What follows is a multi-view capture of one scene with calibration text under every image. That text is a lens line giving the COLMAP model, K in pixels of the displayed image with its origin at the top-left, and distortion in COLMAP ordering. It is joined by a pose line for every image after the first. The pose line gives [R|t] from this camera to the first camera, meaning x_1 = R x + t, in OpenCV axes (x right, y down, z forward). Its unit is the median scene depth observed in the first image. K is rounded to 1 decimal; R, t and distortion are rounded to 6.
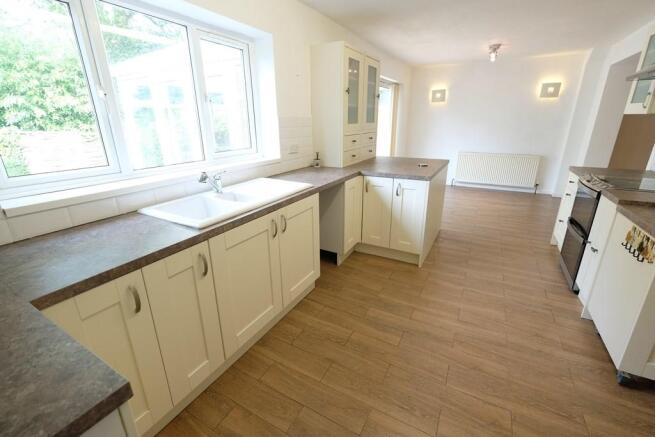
lens RADIAL K [[285.7, 0, 328.6], [0, 285.7, 215.4], [0, 0, 1]] dist [-0.003849, -0.000454]
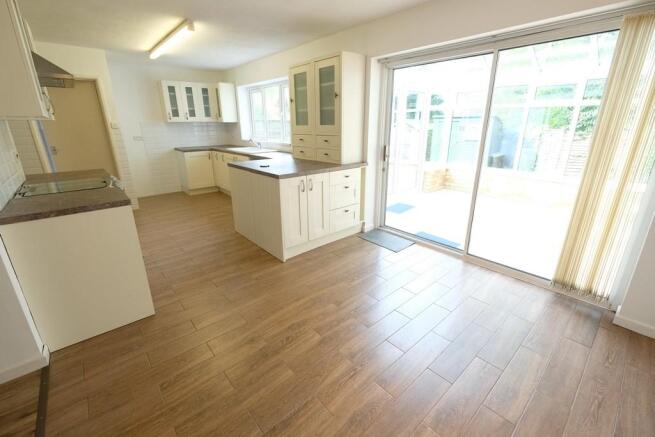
lens RADIAL K [[285.7, 0, 327.3], [0, 285.7, 216.4], [0, 0, 1]] dist [-0.003849, -0.000454]
pose [[-0.345200, 0.303606, -0.888065, 0.629730], [-0.290140, 0.865359, 0.408624, -0.260184], [0.892556, 0.398720, -0.210634, 0.762845]]
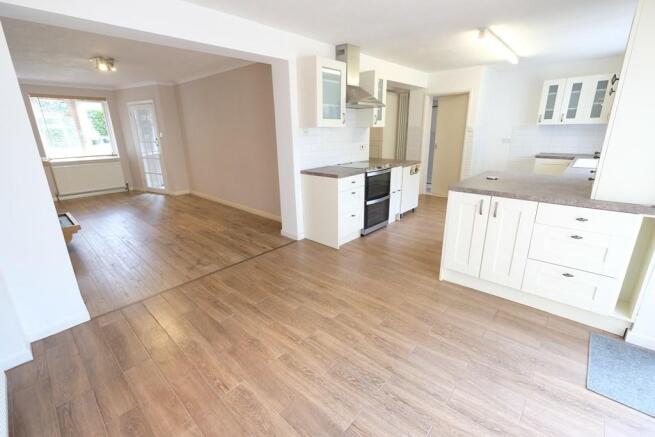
lens RADIAL K [[285.7, 0, 324.9], [0, 285.7, 216.7], [0, 0, 1]] dist [-0.003849, -0.000454]
pose [[-0.969265, -0.048949, 0.241101, 0.313258], [0.100291, 0.816267, 0.568903, -0.323032], [-0.224650, 0.575598, -0.786269, 0.958644]]
